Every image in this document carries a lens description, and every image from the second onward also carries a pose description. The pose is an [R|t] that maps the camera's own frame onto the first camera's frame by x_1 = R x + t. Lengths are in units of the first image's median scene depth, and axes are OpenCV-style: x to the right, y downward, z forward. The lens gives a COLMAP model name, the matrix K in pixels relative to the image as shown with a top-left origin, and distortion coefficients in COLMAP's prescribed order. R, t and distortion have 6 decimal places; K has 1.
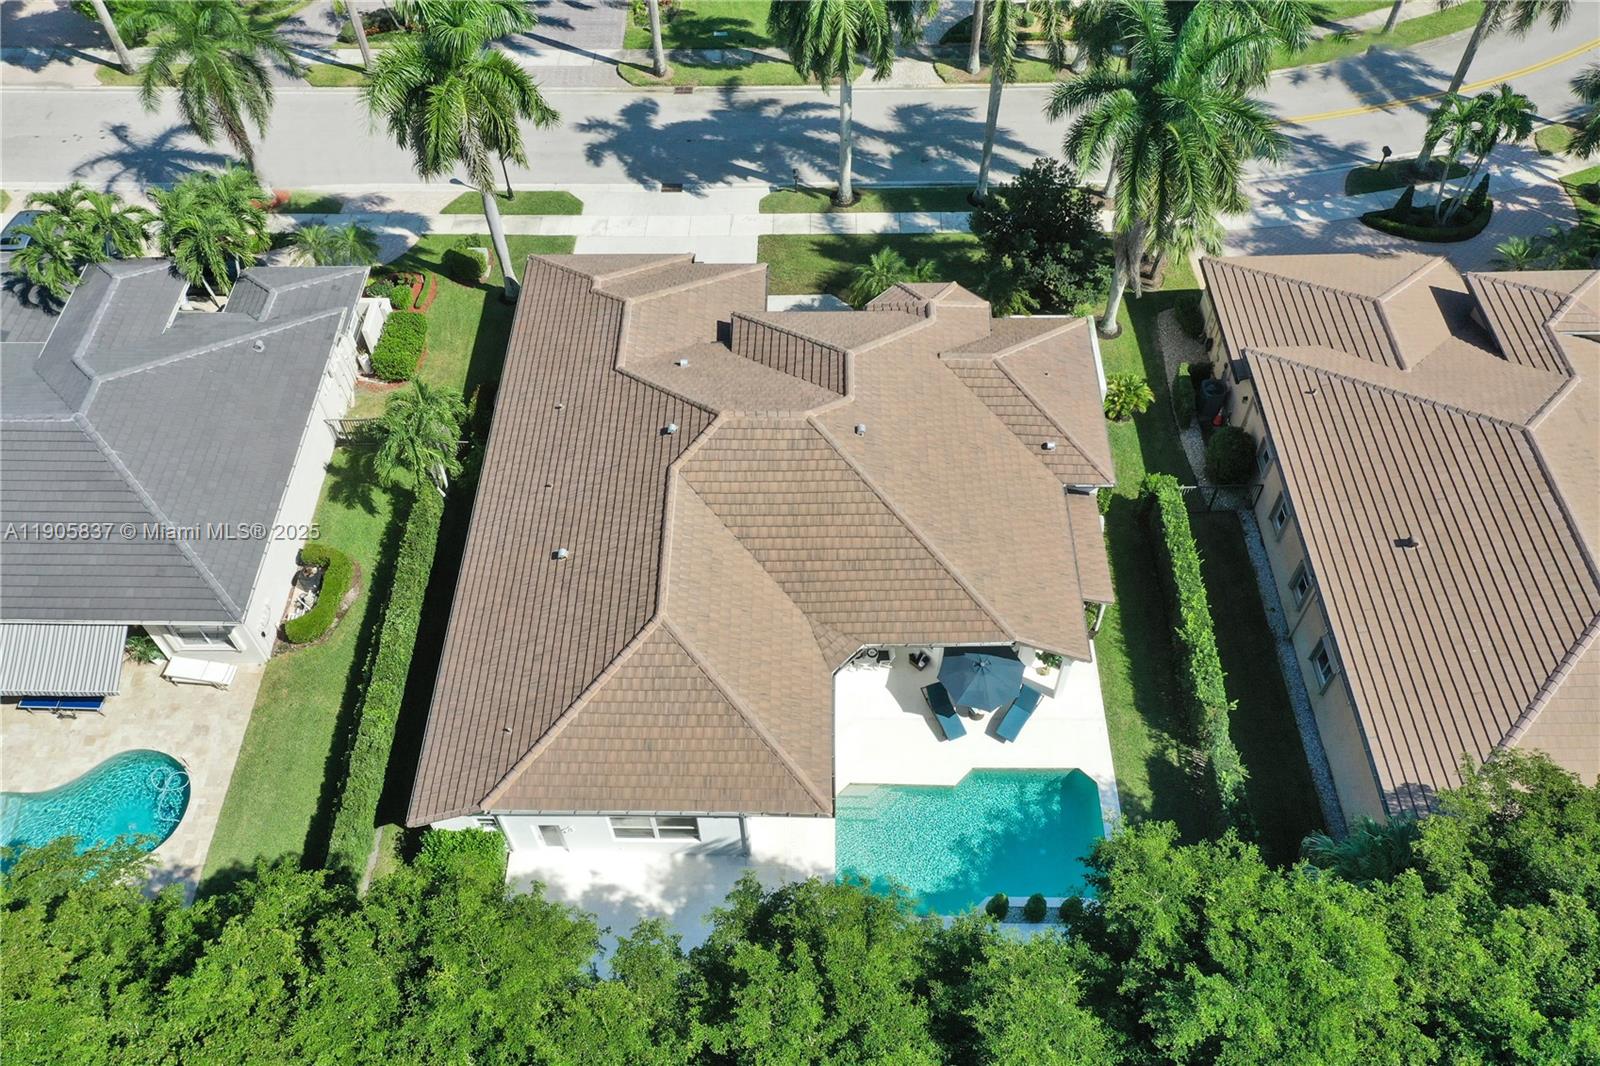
lens RADIAL K [[1255.6, 0, 802.3], [0, 1255.6, 544.7], [0, 0, 1]] dist [0.003580, -0.004019]
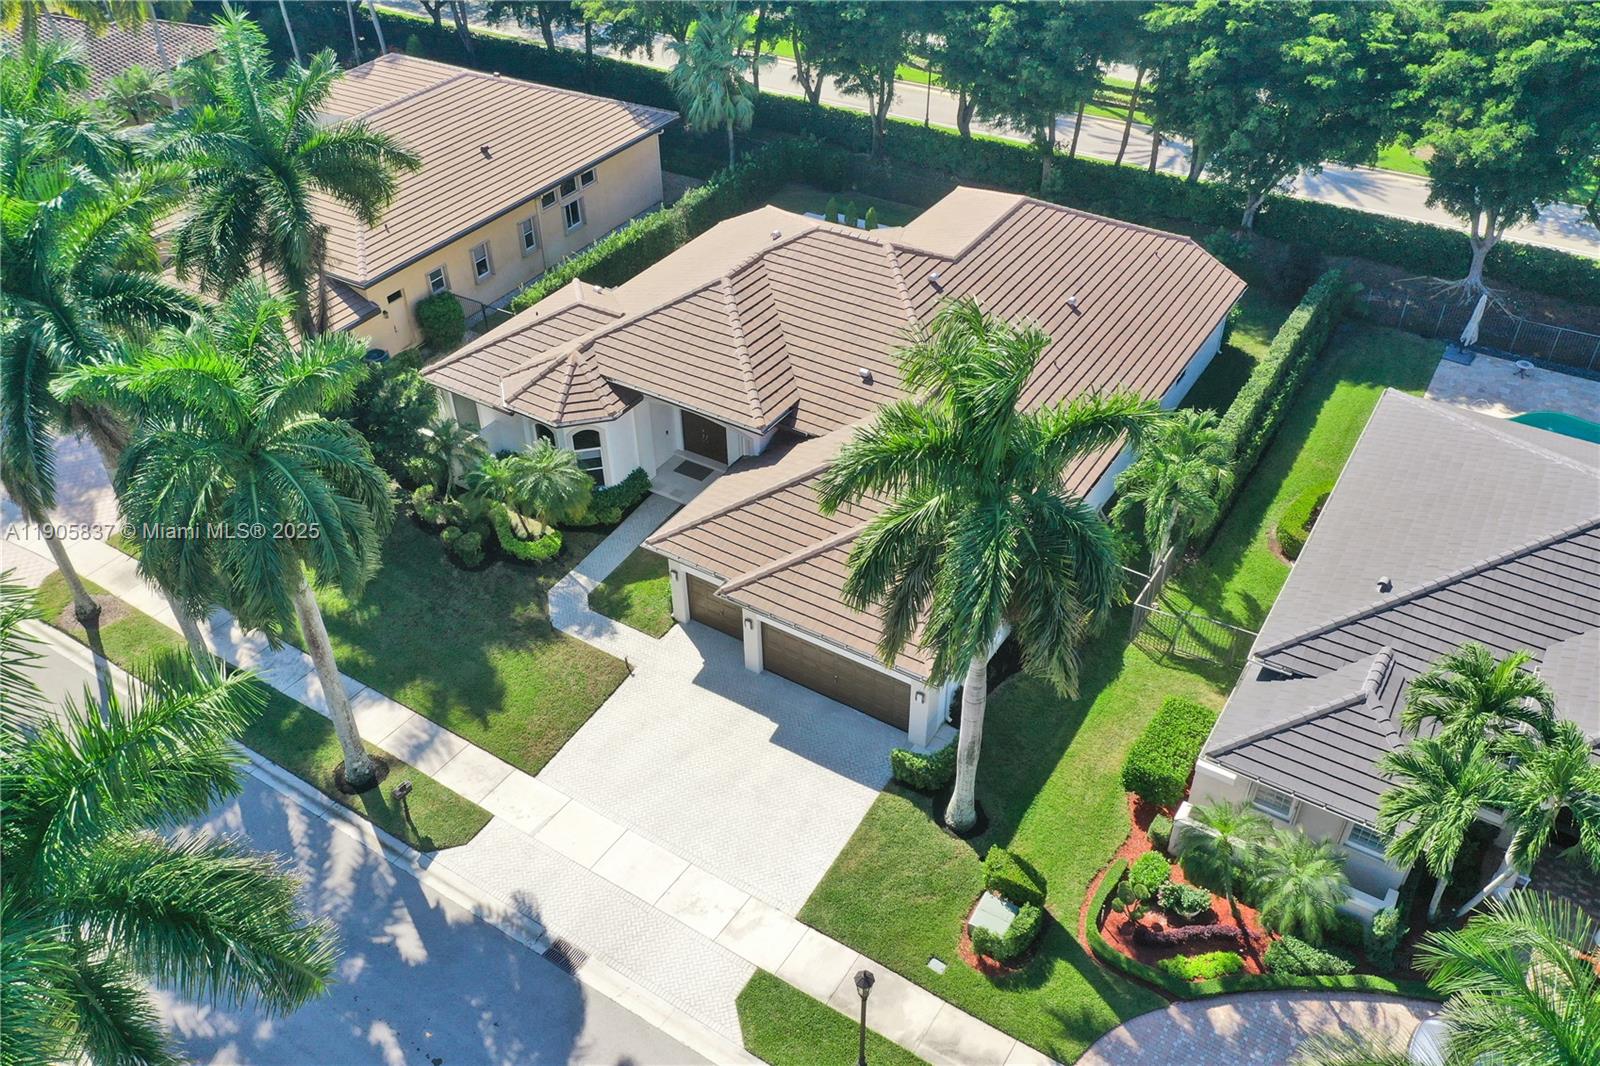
lens RADIAL K [[1262.6, 0, 796.9], [0, 1262.6, 524.6], [0, 0, 1]] dist [0.009299, 0.009732]
pose [[-0.847653, -0.302839, 0.435629, -0.425735], [0.439951, 0.057688, 0.896167, -0.862208], [-0.296525, 0.951294, 0.084335, 0.947771]]
